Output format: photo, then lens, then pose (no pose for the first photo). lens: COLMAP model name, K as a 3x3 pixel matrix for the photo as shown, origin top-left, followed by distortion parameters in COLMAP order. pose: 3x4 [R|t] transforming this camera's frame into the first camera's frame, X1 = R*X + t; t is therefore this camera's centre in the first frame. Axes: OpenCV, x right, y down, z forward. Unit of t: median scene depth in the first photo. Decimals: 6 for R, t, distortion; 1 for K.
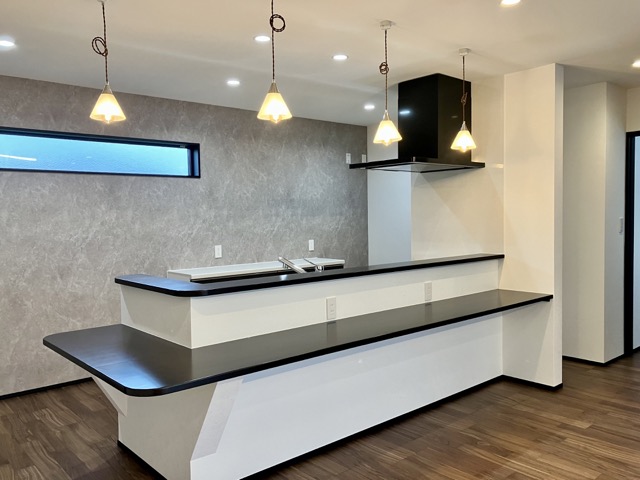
lens RADIAL K [[531.4, 0, 314.4], [0, 531.4, 240.7], [0, 0, 1]] dist [0.021473, 0.004566]
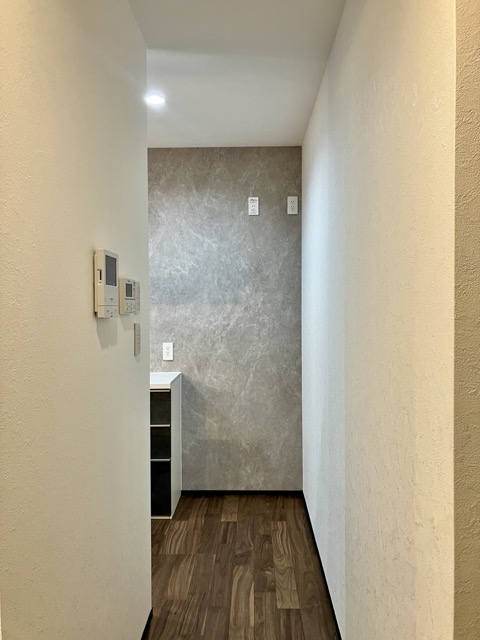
lens RADIAL K [[646.3, 0, 240.0], [0, 646.3, 318.4], [0, 0, 1]] dist [0.140313, 0.000000]
pose [[0.738681, 0.030259, -0.673376, 0.520005], [-0.041575, 0.999135, -0.000710, -0.030303], [0.672772, 0.028520, 0.739300, 0.456464]]
